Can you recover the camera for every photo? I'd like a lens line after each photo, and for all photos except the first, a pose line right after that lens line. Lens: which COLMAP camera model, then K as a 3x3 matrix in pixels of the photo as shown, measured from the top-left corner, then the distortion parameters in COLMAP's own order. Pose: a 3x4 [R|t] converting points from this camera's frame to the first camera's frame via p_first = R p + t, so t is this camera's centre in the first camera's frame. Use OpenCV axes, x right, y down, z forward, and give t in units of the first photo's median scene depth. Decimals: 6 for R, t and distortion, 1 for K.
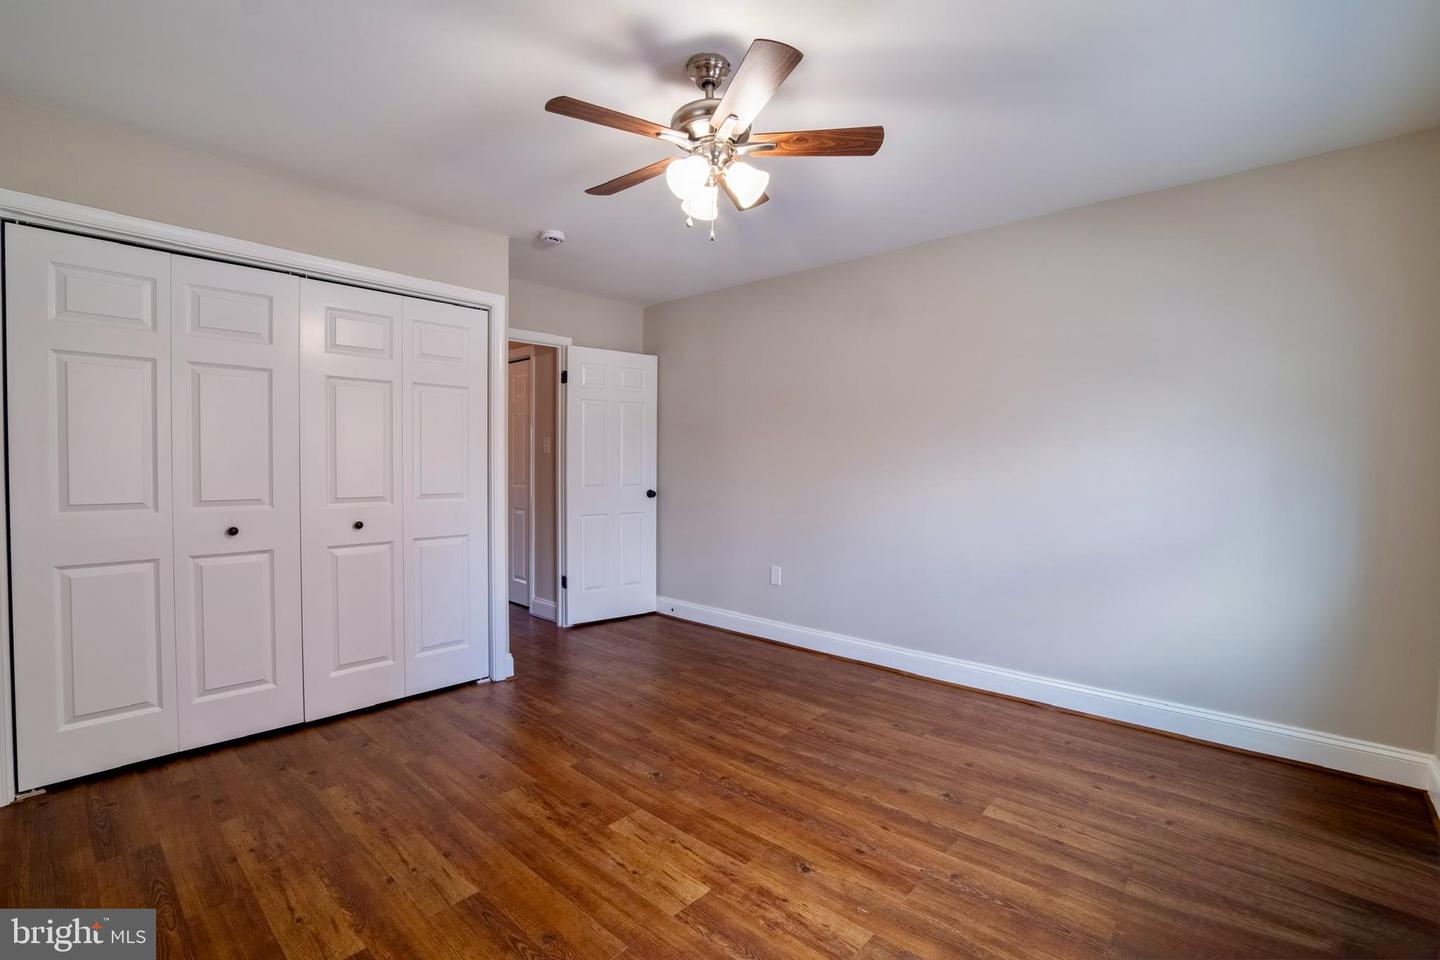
lens RADIAL K [[670.6, 0, 714.4], [0, 670.6, 473.0], [0, 0, 1]] dist [-0.000868, -0.000099]
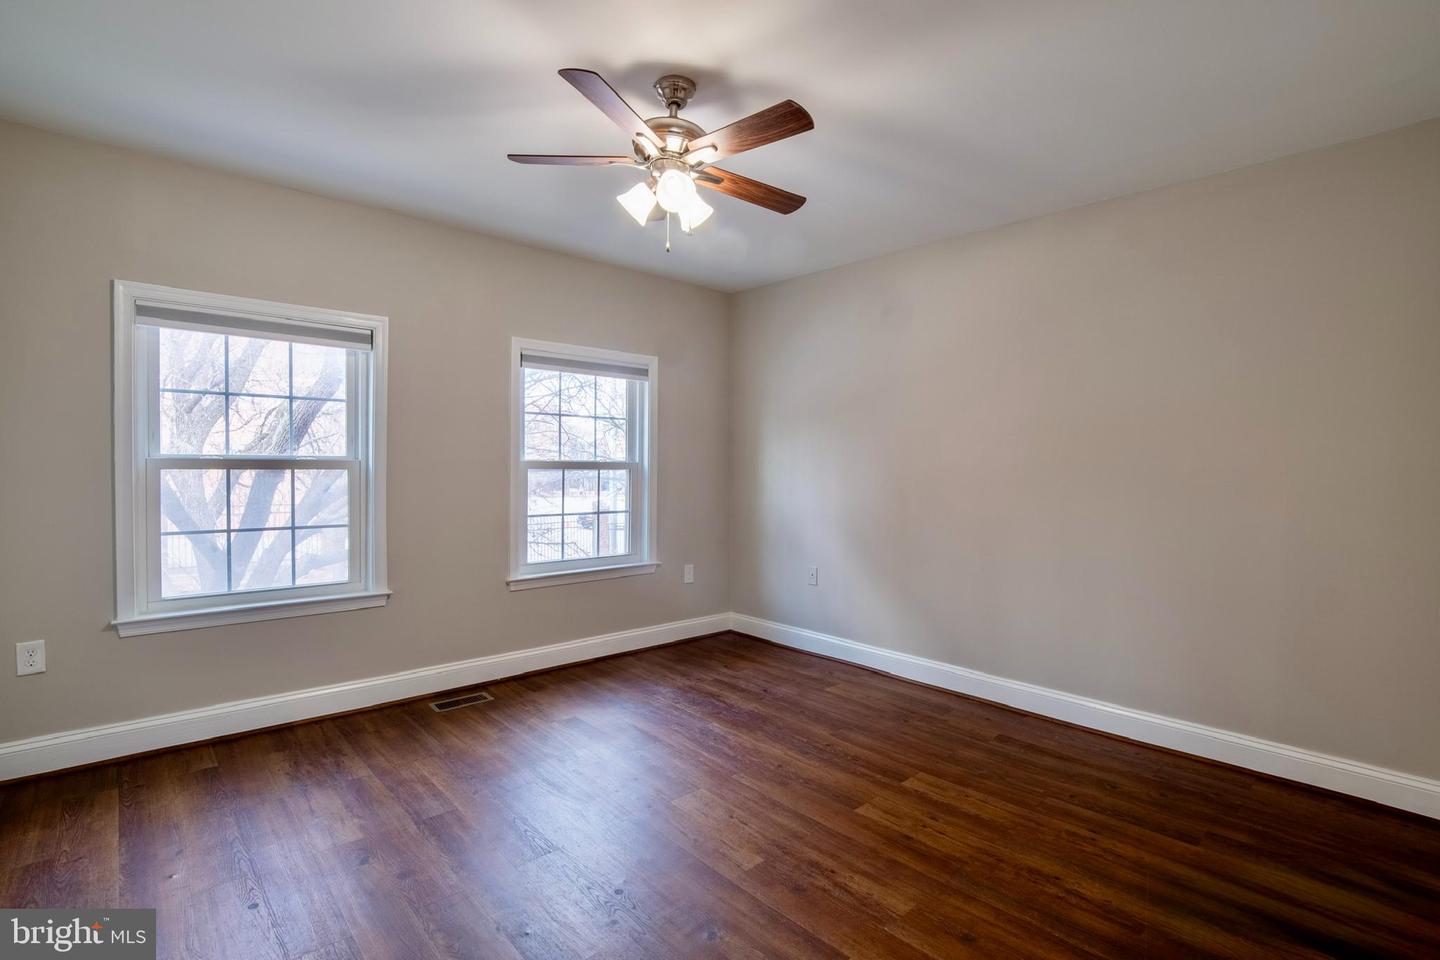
lens RADIAL K [[670.6, 0, 714.4], [0, 670.6, 473.0], [0, 0, 1]] dist [-0.000868, -0.000099]
pose [[-0.995774, -0.018851, 0.089879, -0.169462], [-0.016074, 0.999374, 0.031516, -0.037307], [-0.090417, 0.029938, -0.995454, 1.984521]]
